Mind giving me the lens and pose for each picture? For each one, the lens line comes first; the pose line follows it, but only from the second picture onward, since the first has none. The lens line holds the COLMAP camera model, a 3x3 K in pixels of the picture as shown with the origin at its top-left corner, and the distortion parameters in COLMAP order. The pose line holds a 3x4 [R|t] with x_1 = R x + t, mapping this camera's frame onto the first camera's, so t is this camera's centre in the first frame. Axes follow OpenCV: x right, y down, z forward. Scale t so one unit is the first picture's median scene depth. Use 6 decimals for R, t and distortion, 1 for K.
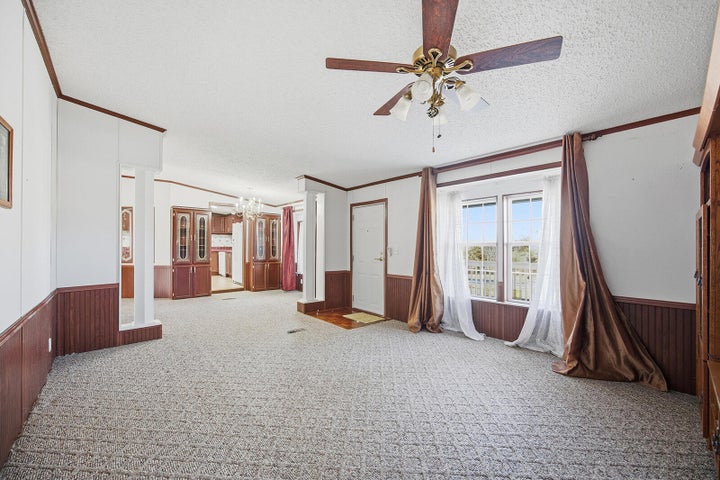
lens RADIAL K [[286.4, 0, 373.0], [0, 286.4, 242.7], [0, 0, 1]] dist [0.001815, 0.000352]
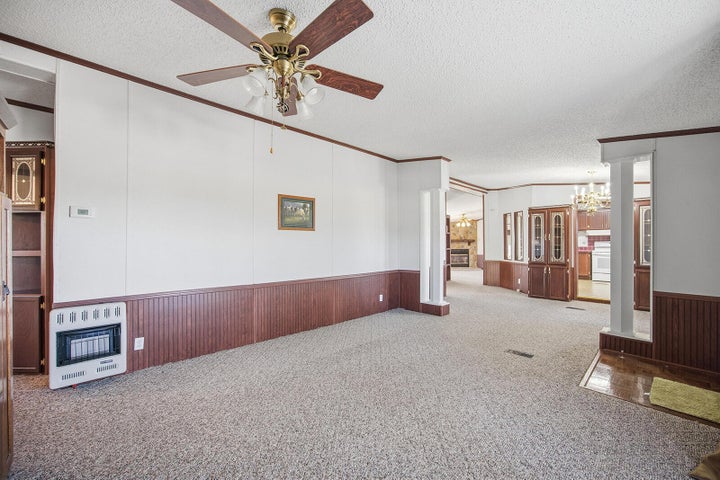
lens RADIAL K [[286.4, 0, 360.1], [0, 286.4, 244.1], [0, 0, 1]] dist [0.001815, 0.000352]
pose [[0.027938, -0.003528, -0.999603, 0.327494], [0.012410, 0.999918, -0.003182, 0.001188], [0.999533, -0.012316, 0.027979, 0.344245]]
